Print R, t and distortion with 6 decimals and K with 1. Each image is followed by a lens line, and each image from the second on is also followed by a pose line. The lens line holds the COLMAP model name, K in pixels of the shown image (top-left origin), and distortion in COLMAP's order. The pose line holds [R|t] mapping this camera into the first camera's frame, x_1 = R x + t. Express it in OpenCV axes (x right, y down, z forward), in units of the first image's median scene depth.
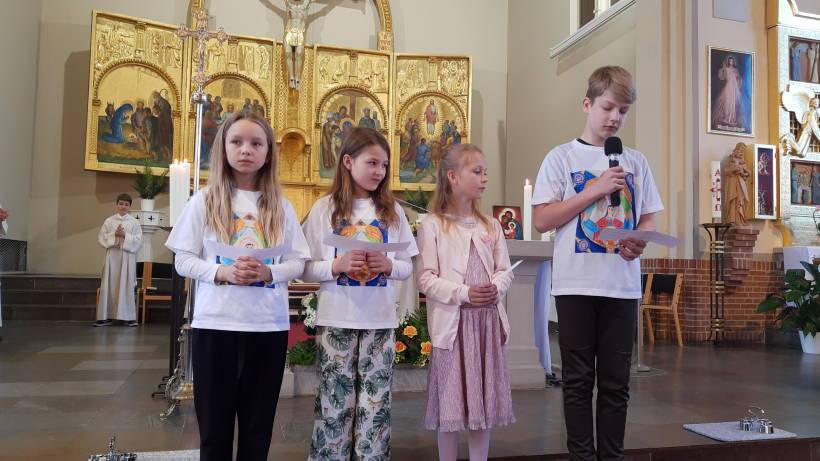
lens RADIAL K [[620.9, 0, 406.1], [0, 620.9, 234.3], [0, 0, 1]] dist [0.005148, -0.007332]
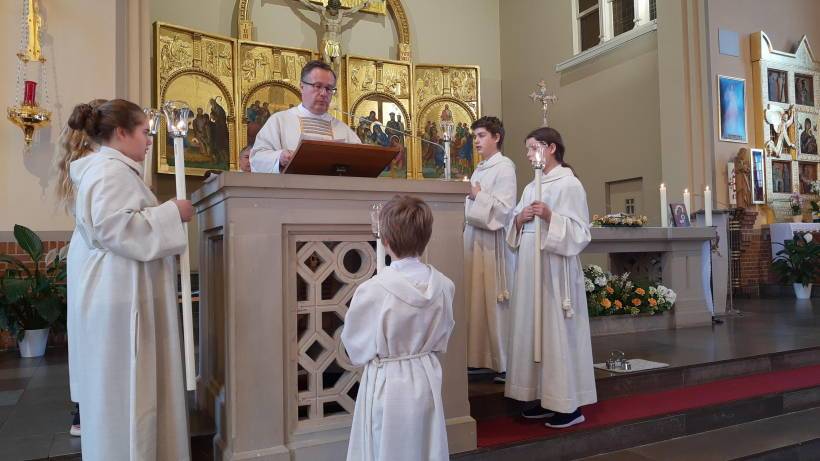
lens RADIAL K [[620.0, 0, 410.0], [0, 620.0, 230.5], [0, 0, 1]] dist [0.010428, -0.005780]
pose [[0.979415, -0.037303, 0.198379, -0.290926], [0.033716, 0.999202, 0.021431, -0.013831], [-0.199020, -0.014301, 0.979891, -0.120683]]
